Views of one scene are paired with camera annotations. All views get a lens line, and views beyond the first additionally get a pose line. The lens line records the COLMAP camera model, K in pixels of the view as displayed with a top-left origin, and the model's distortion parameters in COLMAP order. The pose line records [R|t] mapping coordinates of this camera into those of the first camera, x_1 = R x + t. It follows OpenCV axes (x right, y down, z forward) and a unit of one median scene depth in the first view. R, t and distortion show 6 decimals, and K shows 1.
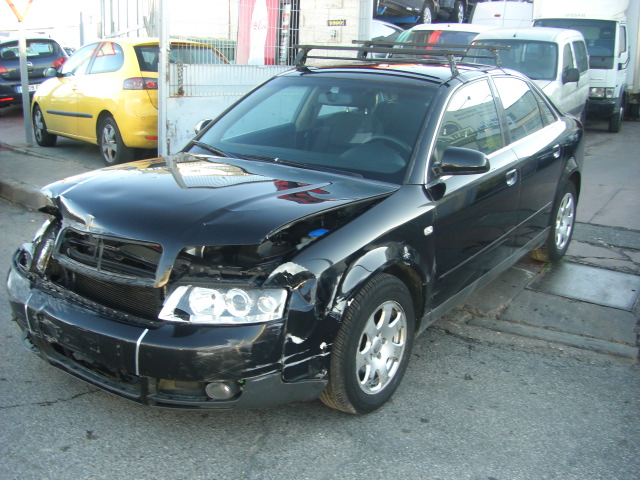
lens RADIAL K [[737.6, 0, 318.7], [0, 737.6, 238.1], [0, 0, 1]] dist [-0.140568, 0.000000]
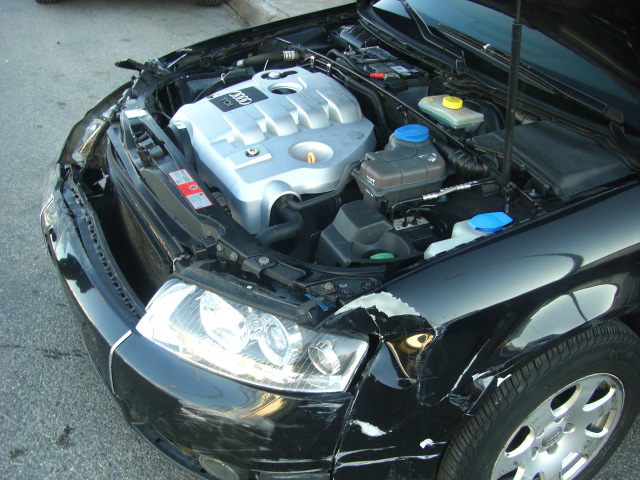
lens RADIAL K [[737.6, 0, 320.5], [0, 737.6, 243.8], [0, 0, 1]] dist [-0.140568, 0.000000]
pose [[0.894718, 0.270178, -0.355644, 0.088715], [-0.168363, 0.941566, 0.291732, -0.135219], [0.413682, -0.201141, 0.887924, 0.547077]]
